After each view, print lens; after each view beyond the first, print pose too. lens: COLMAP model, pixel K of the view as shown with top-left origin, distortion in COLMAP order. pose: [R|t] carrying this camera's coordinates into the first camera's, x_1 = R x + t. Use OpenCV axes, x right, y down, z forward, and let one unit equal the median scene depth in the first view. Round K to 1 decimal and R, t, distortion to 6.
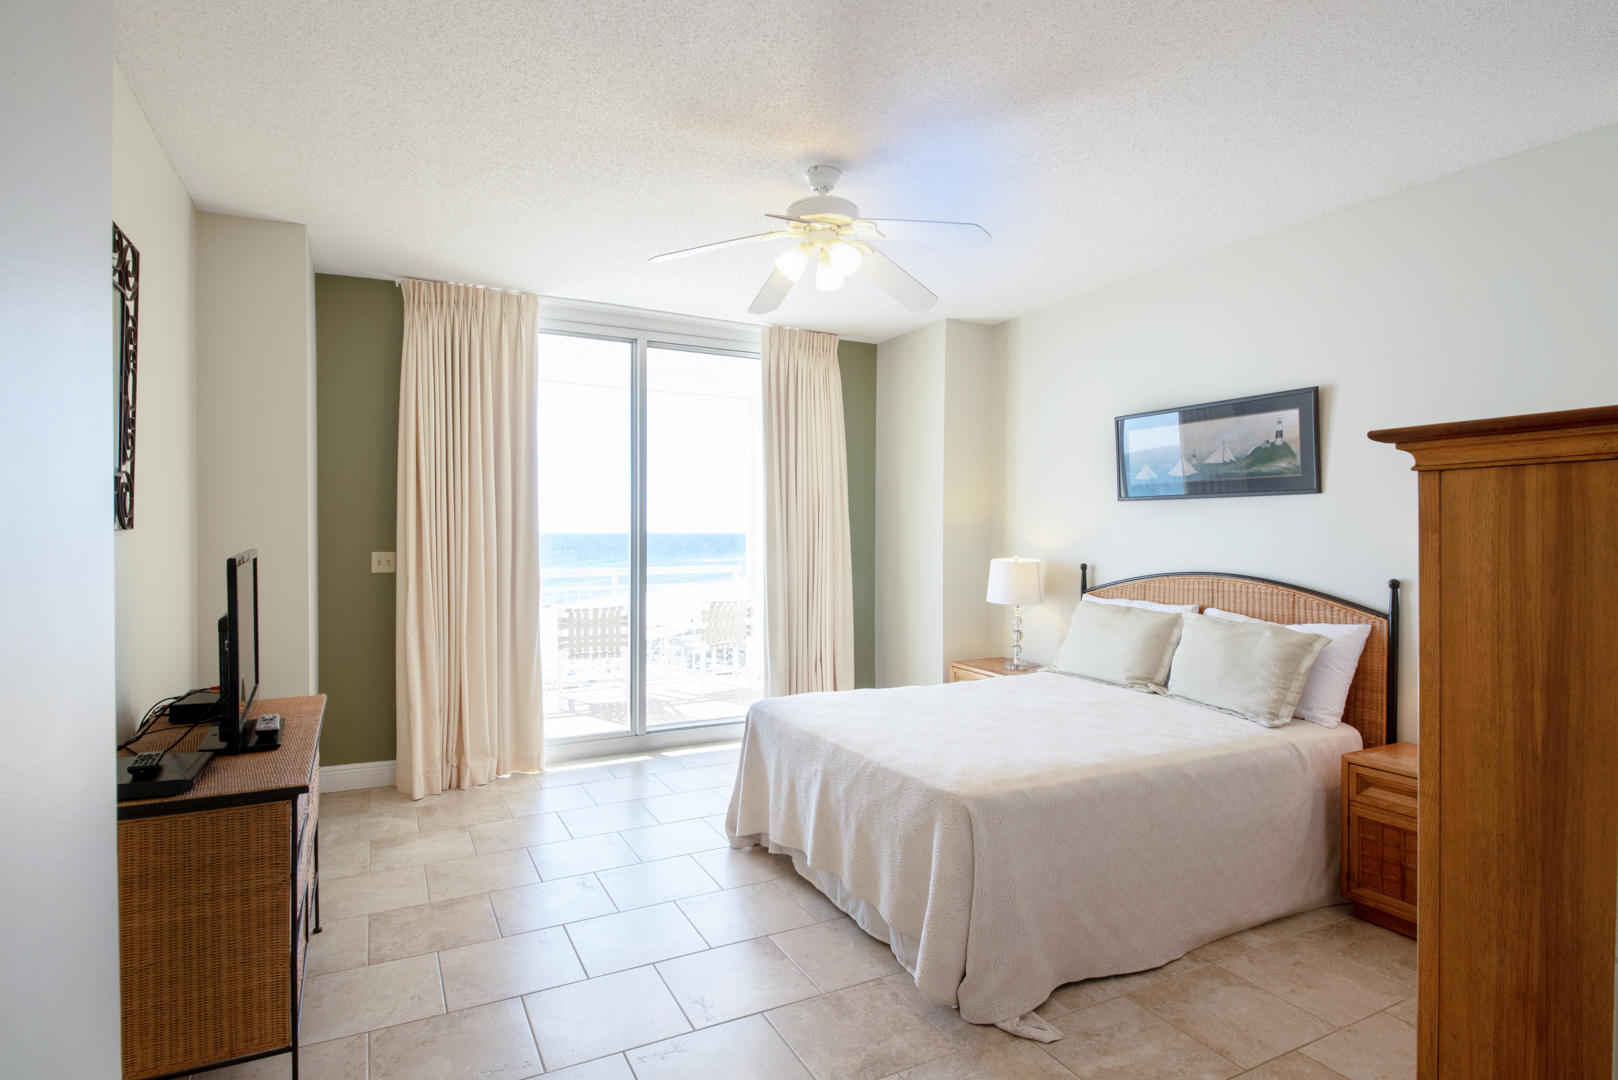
lens RADIAL K [[844.3, 0, 804.9], [0, 844.3, 537.0], [0, 0, 1]] dist [0.005093, 0.000358]
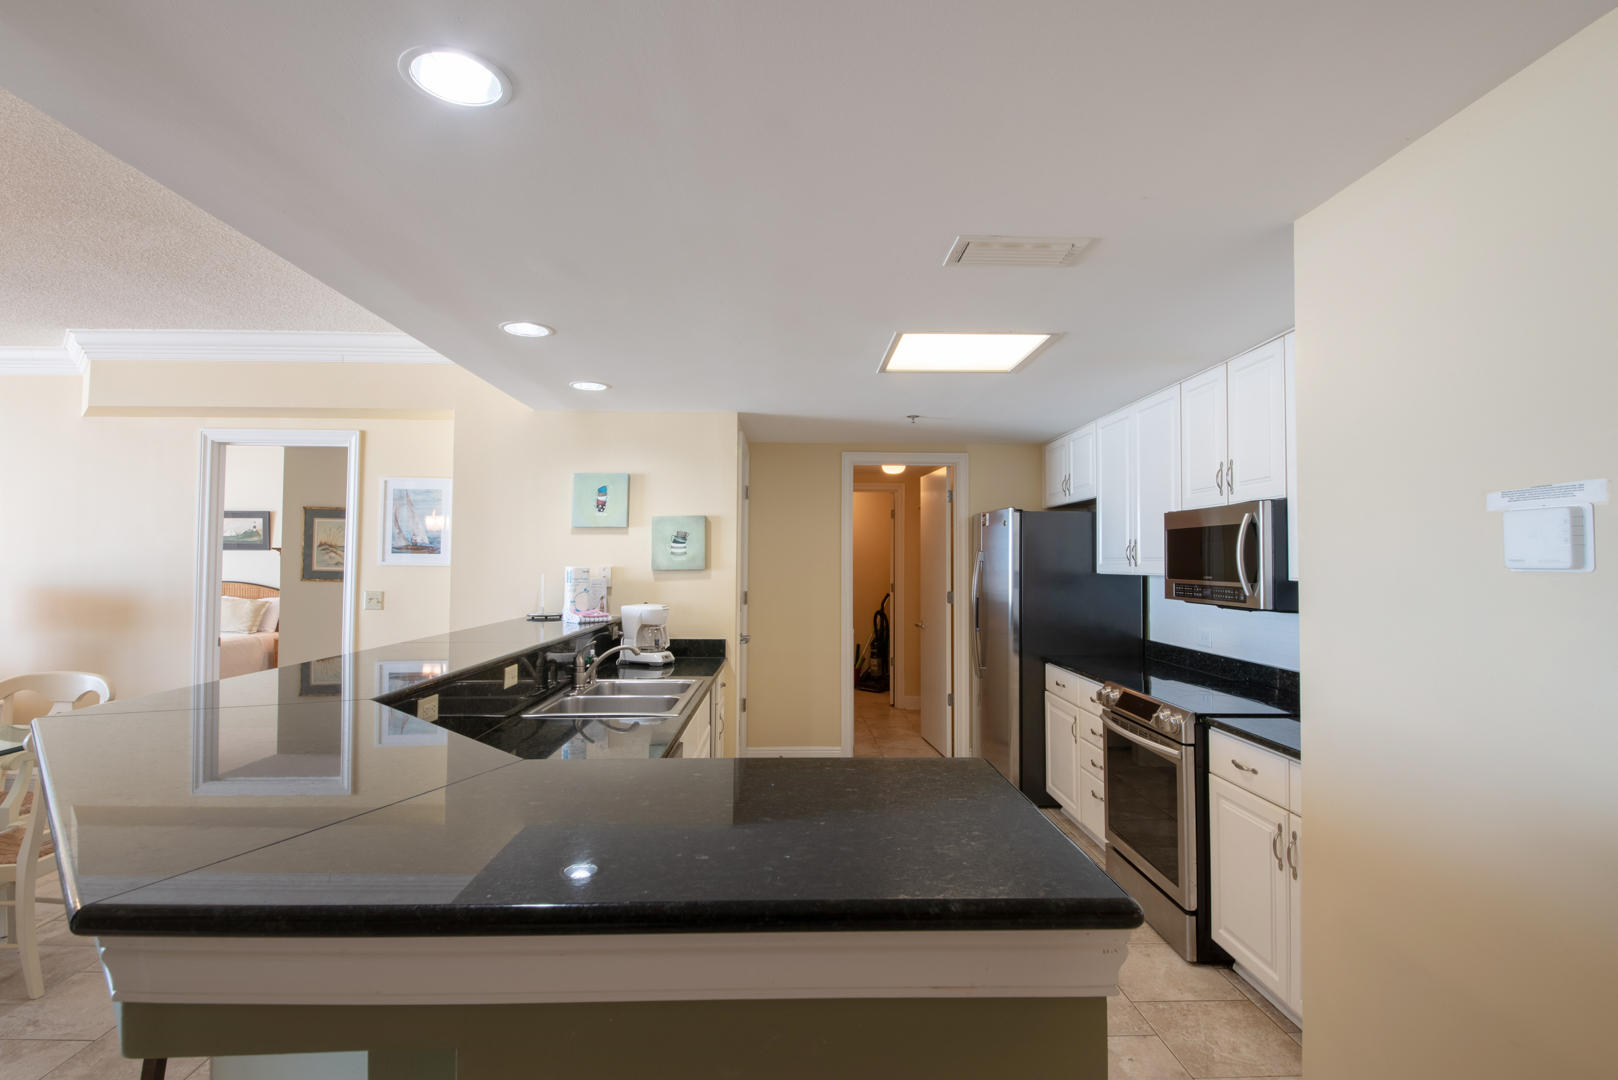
lens RADIAL K [[766.9, 0, 810.8], [0, 766.9, 538.1], [0, 0, 1]] dist [-0.023929, -0.001634]
pose [[0.409105, 0.033589, 0.911869, -0.872778], [0.000929, 0.999306, -0.037227, 0.000908], [-0.912487, 0.016077, 0.408790, -1.534334]]
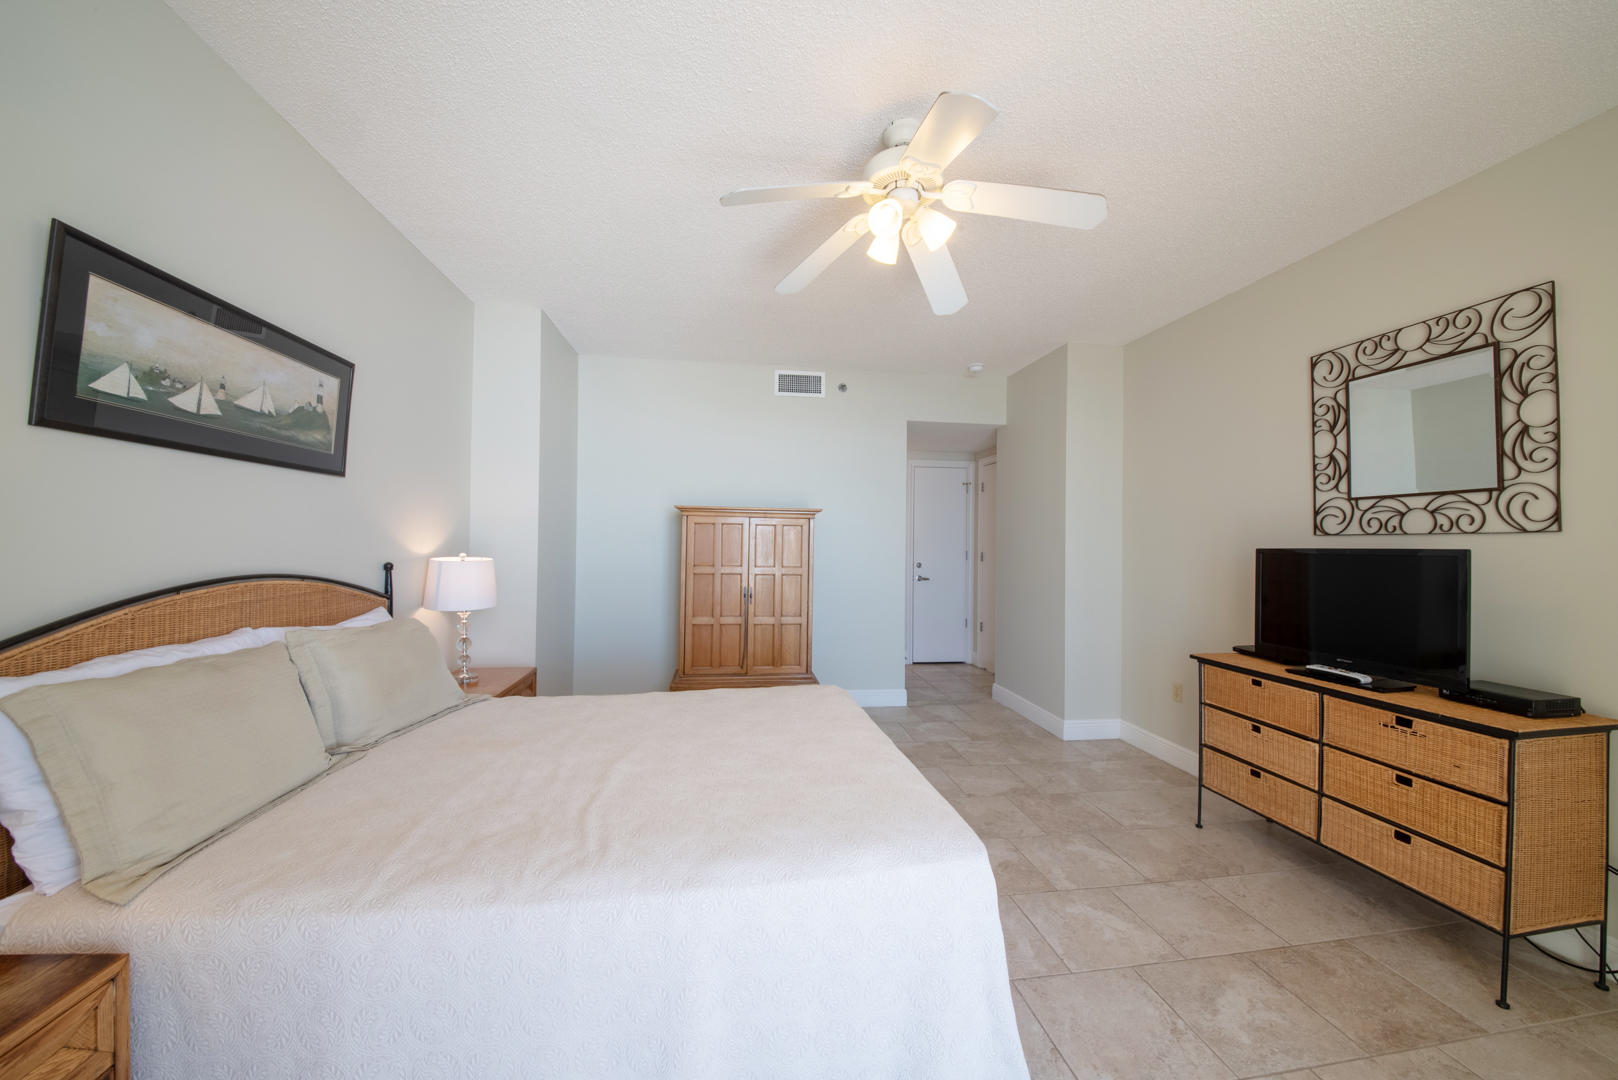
lens RADIAL K [[590.9, 0, 810.3], [0, 590.9, 532.6], [0, 0, 1]] dist [-0.000016, 0.000069]
pose [[-0.949406, -0.008996, 0.313924, -0.080781], [-0.011484, 0.999916, -0.006077, 0.007075], [-0.313842, -0.009375, -0.949429, 1.416846]]
